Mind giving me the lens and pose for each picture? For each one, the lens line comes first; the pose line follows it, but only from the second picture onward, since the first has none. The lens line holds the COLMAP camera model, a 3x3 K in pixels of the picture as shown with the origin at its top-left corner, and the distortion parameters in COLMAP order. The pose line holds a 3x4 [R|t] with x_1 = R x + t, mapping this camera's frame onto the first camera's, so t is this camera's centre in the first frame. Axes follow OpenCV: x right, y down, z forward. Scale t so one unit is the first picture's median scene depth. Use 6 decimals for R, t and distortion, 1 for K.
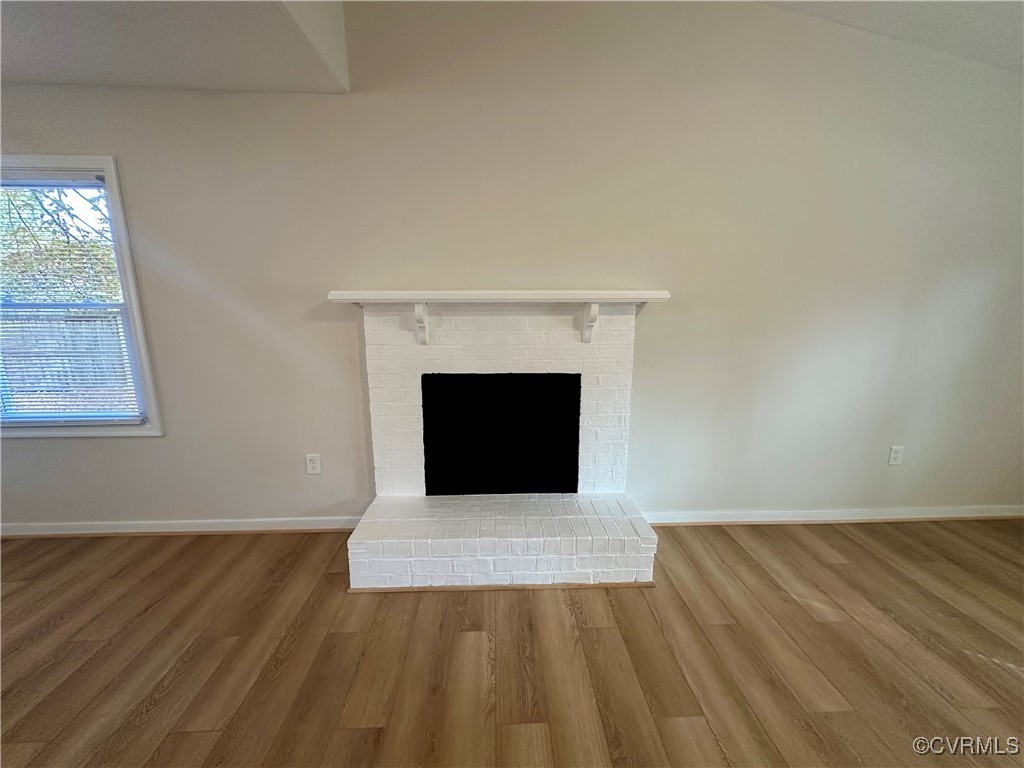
lens RADIAL K [[408.7, 0, 516.5], [0, 408.7, 383.2], [0, 0, 1]] dist [-0.002845, 0.000689]
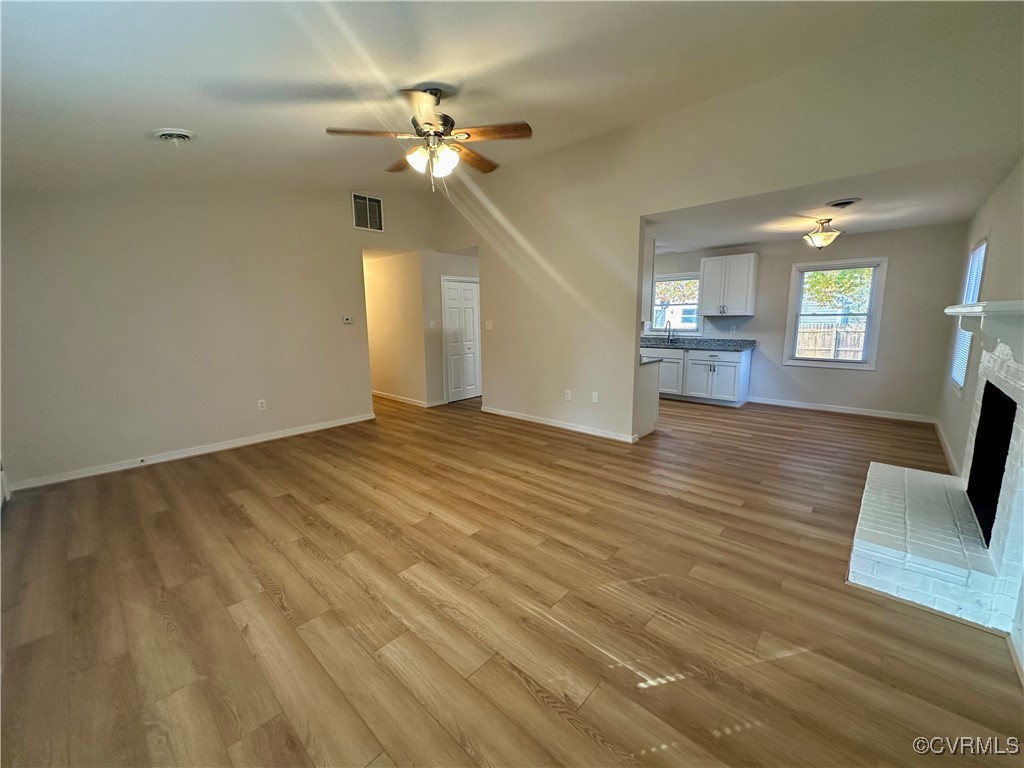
lens RADIAL K [[408.7, 0, 512.1], [0, 408.7, 380.9], [0, 0, 1]] dist [-0.002845, 0.000689]
pose [[-0.708484, 0.118231, -0.695753, 1.495938], [-0.121915, 0.950541, 0.285674, -0.183259], [0.695117, 0.287218, -0.659029, 0.868900]]
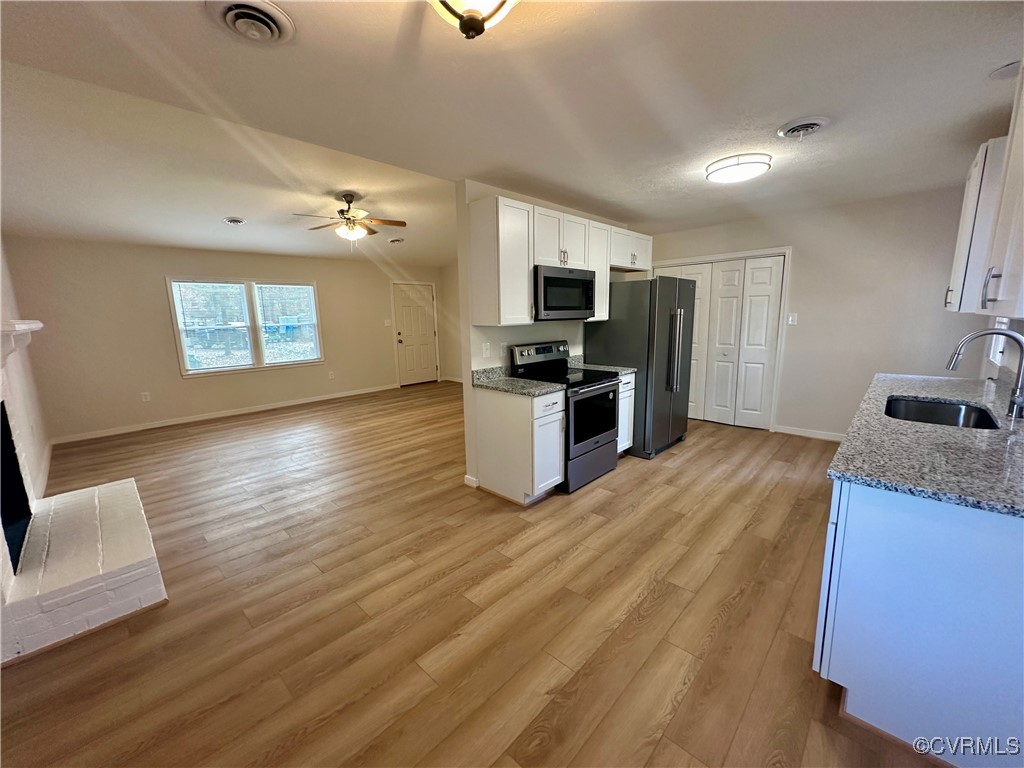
lens RADIAL K [[408.7, 0, 514.5], [0, 408.7, 381.5], [0, 0, 1]] dist [-0.002845, 0.000689]
pose [[-0.696963, -0.104928, 0.709389, -1.557536], [0.154720, 0.943935, 0.291631, -0.175454], [-0.700217, 0.313013, -0.641653, 0.783094]]
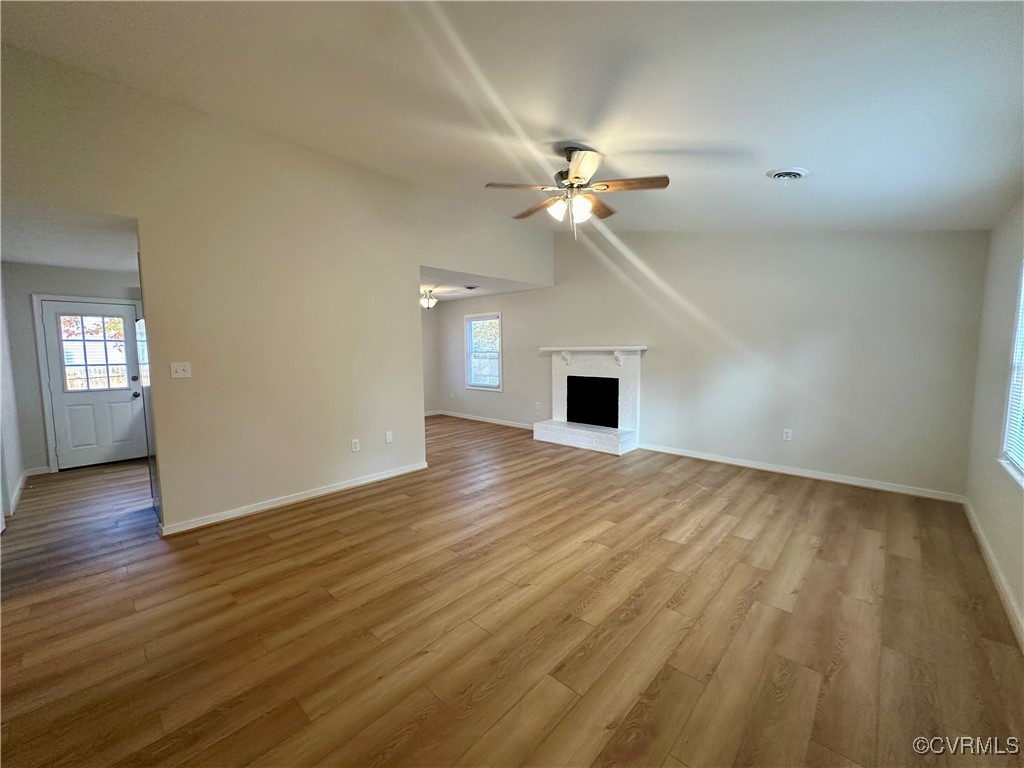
lens RADIAL K [[408.7, 0, 512.1], [0, 408.7, 382.3], [0, 0, 1]] dist [-0.002845, 0.000689]
pose [[0.700194, 0.050882, -0.712137, 1.574995], [-0.124970, 0.990793, -0.052083, 0.225821], [0.702930, 0.125464, 0.700106, -1.291366]]
